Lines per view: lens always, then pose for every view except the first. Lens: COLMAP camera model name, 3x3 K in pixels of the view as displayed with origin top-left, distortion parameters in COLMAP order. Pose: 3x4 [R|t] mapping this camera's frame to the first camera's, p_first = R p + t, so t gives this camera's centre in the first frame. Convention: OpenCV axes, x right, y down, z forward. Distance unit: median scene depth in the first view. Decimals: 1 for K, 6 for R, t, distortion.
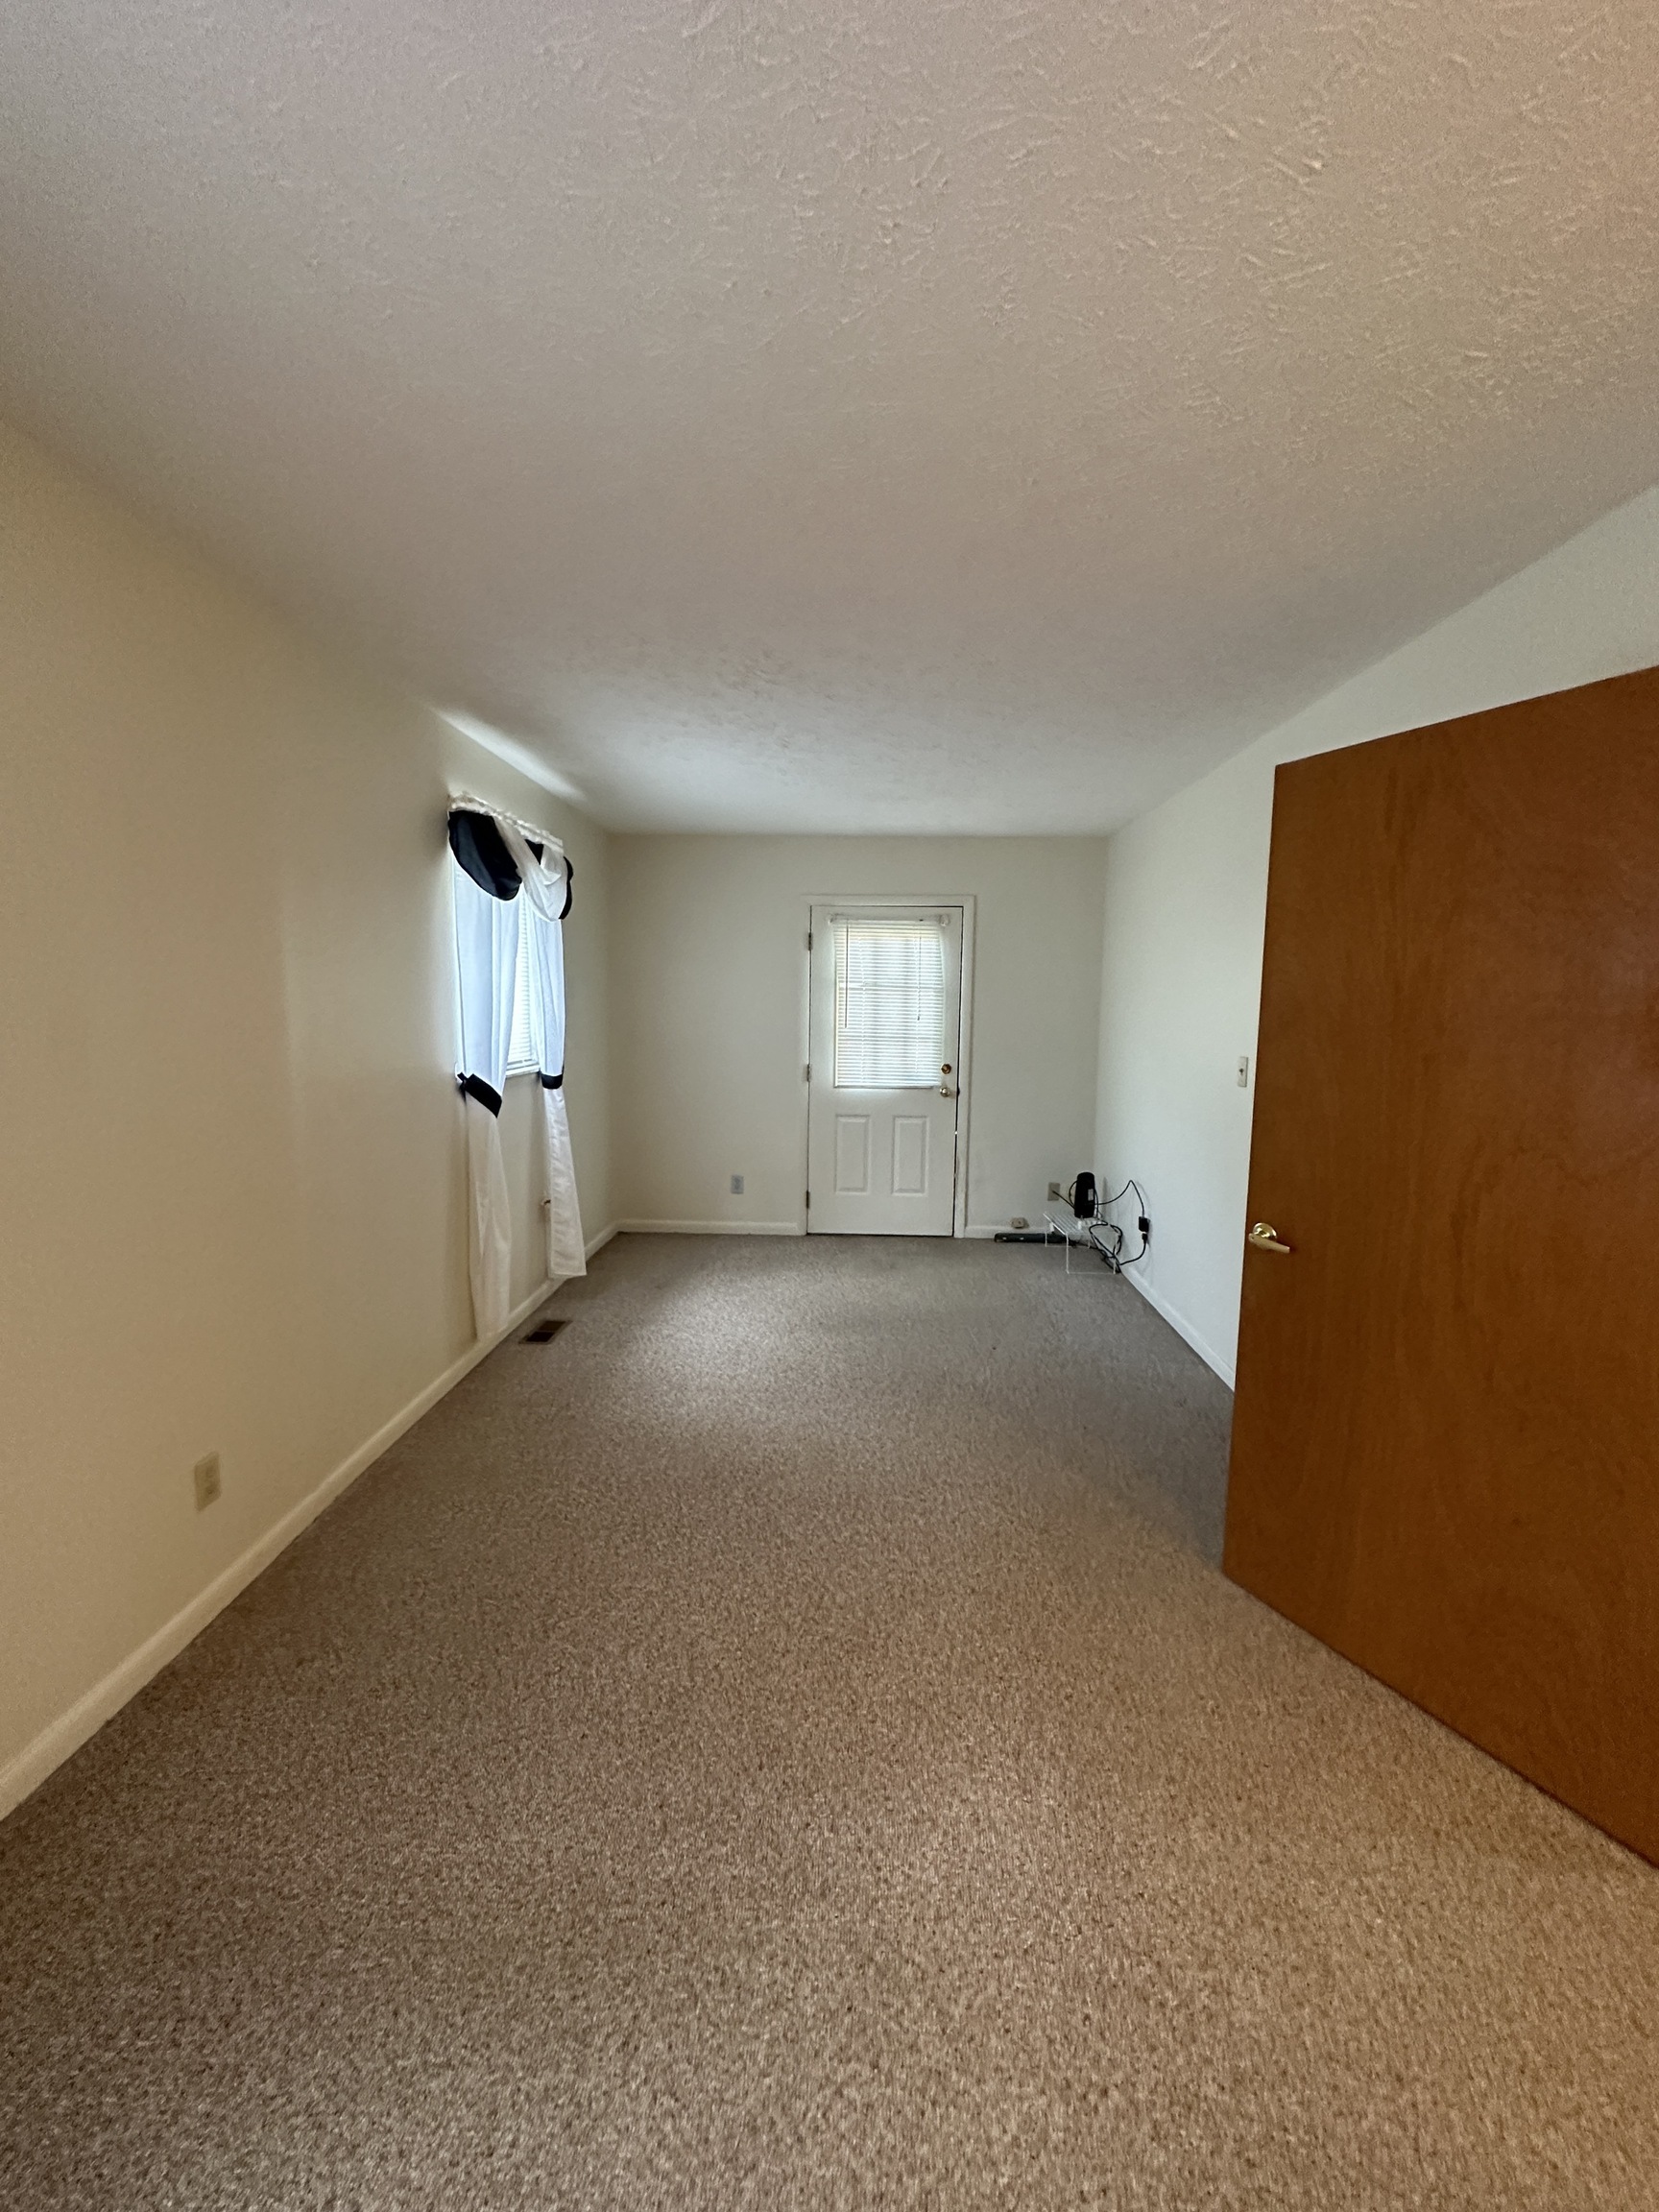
lens RADIAL K [[881.0, 0, 826.6], [0, 881.0, 1112.1], [0, 0, 1]] dist [0.000102, -0.000225]
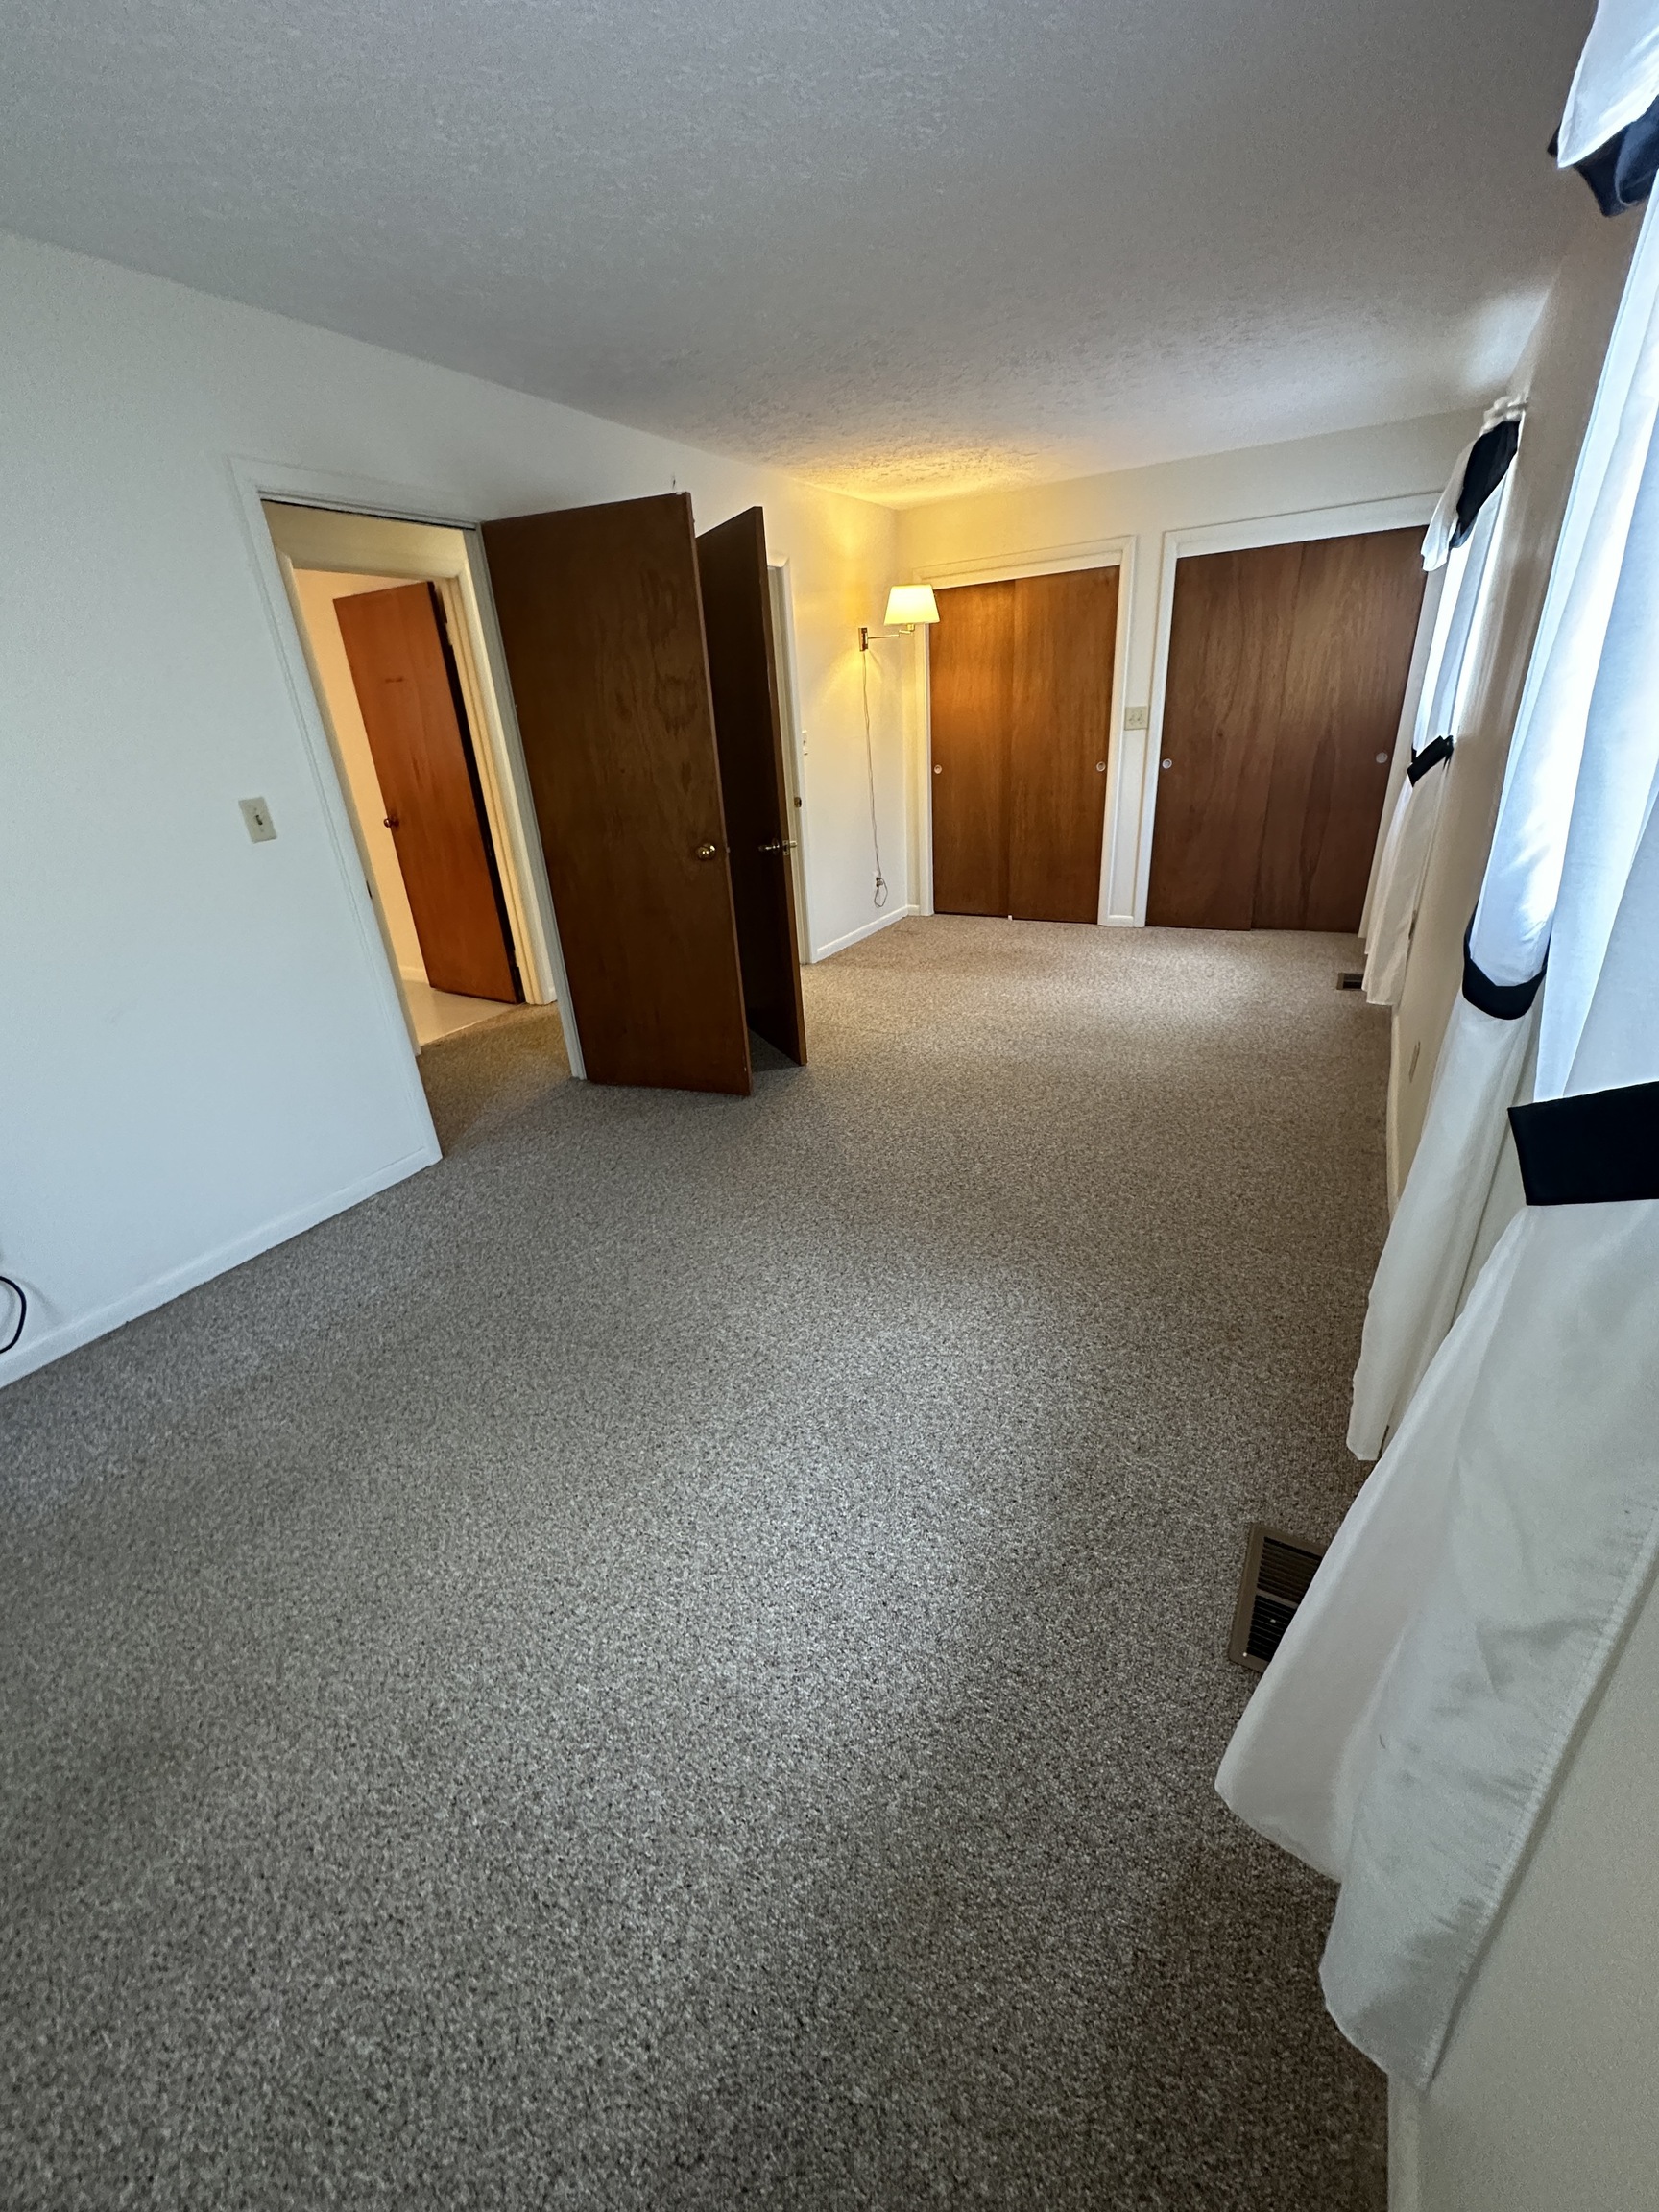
lens RADIAL K [[881.0, 0, 826.6], [0, 881.0, 1112.1], [0, 0, 1]] dist [0.000102, -0.000225]
pose [[-0.883459, -0.149606, 0.443980, -0.342940], [0.116126, 0.848149, 0.516873, -0.183749], [-0.453888, 0.508194, -0.731932, 1.544745]]
